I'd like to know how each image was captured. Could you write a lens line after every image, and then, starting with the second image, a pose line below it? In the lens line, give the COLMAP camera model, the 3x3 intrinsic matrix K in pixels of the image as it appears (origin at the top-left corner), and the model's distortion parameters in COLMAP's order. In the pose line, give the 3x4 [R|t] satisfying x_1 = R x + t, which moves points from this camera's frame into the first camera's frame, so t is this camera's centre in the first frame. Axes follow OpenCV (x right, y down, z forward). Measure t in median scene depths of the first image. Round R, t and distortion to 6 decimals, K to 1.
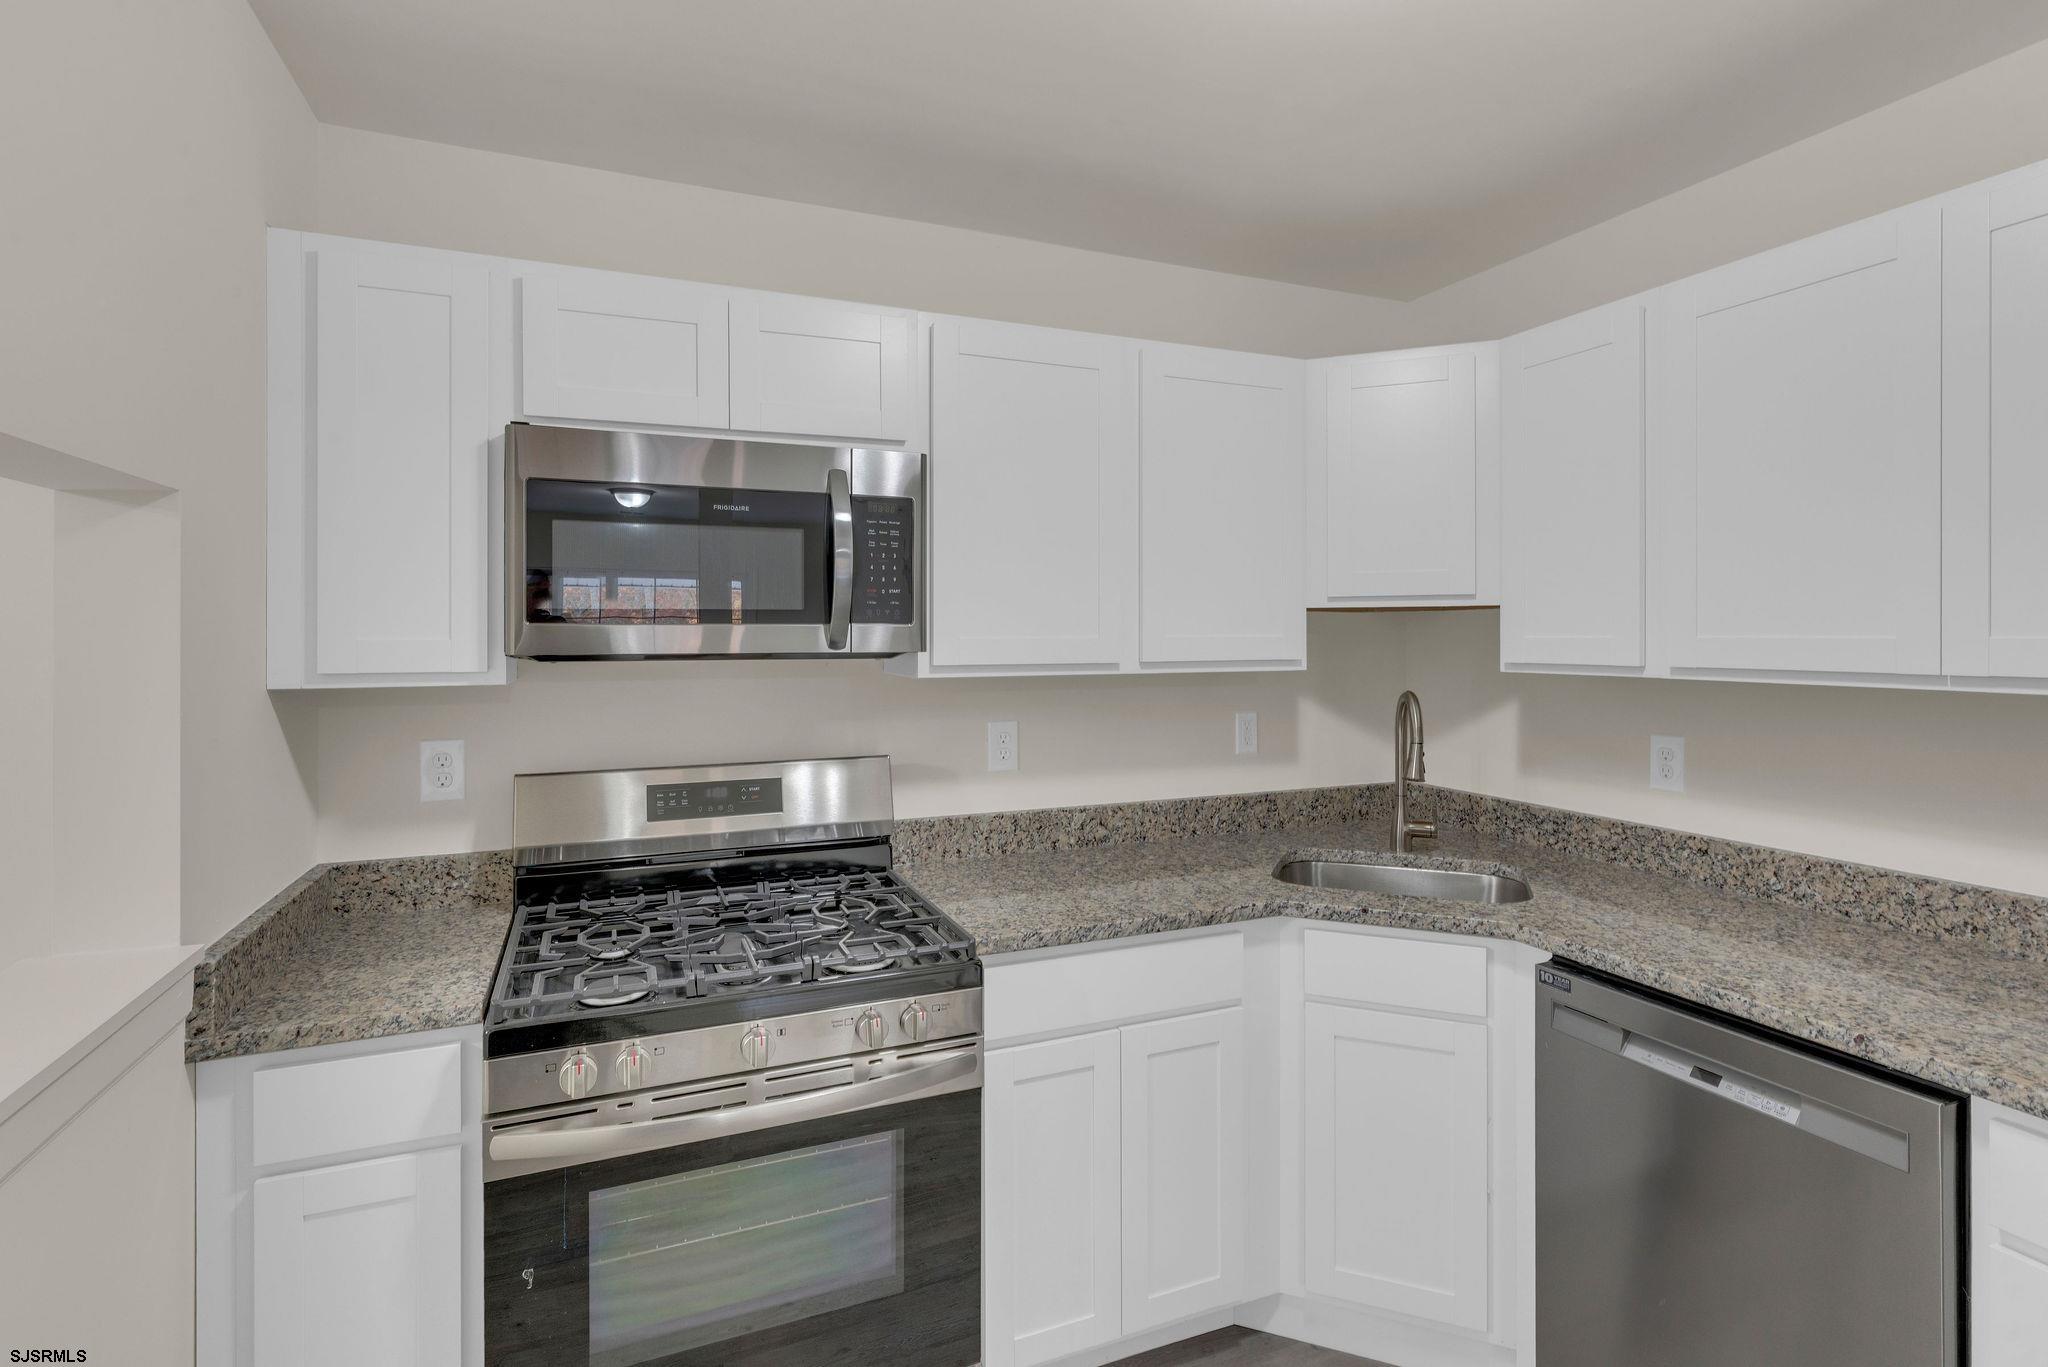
lens RADIAL K [[999.2, 0, 1023.3], [0, 999.2, 630.0], [0, 0, 1]] dist [0.001047, -0.001000]
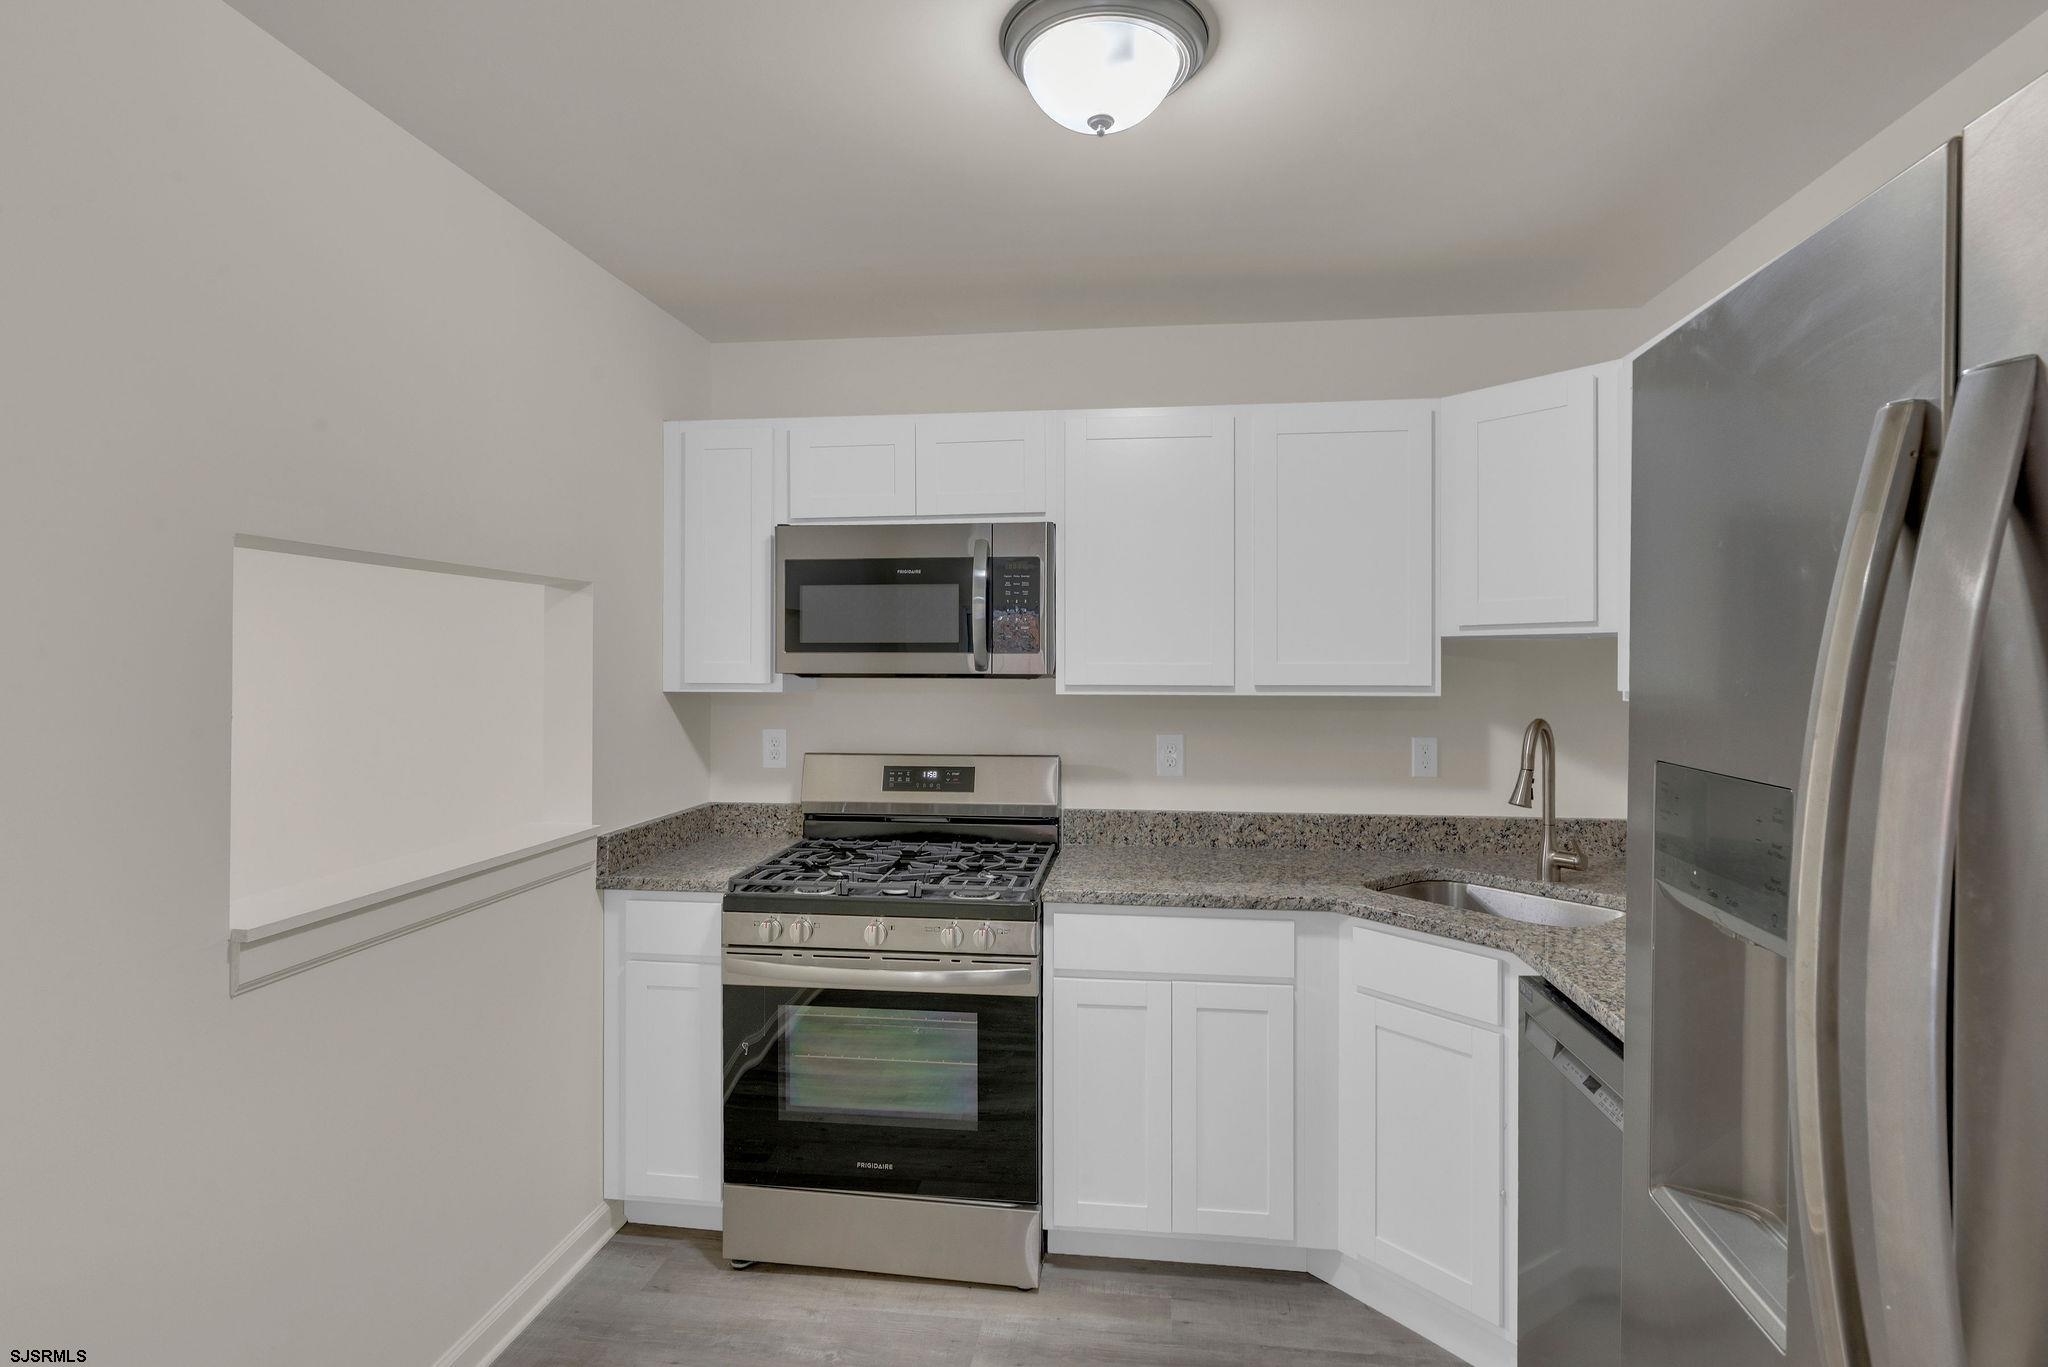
lens RADIAL K [[1022.2, 0, 1026.8], [0, 1022.2, 660.6], [0, 0, 1]] dist [0.000349, -0.000164]
pose [[0.866587, 0.001910, -0.499023, 0.536899], [-0.000949, 0.999997, 0.002180, 0.001335], [0.499026, -0.001416, 0.866586, -0.167721]]
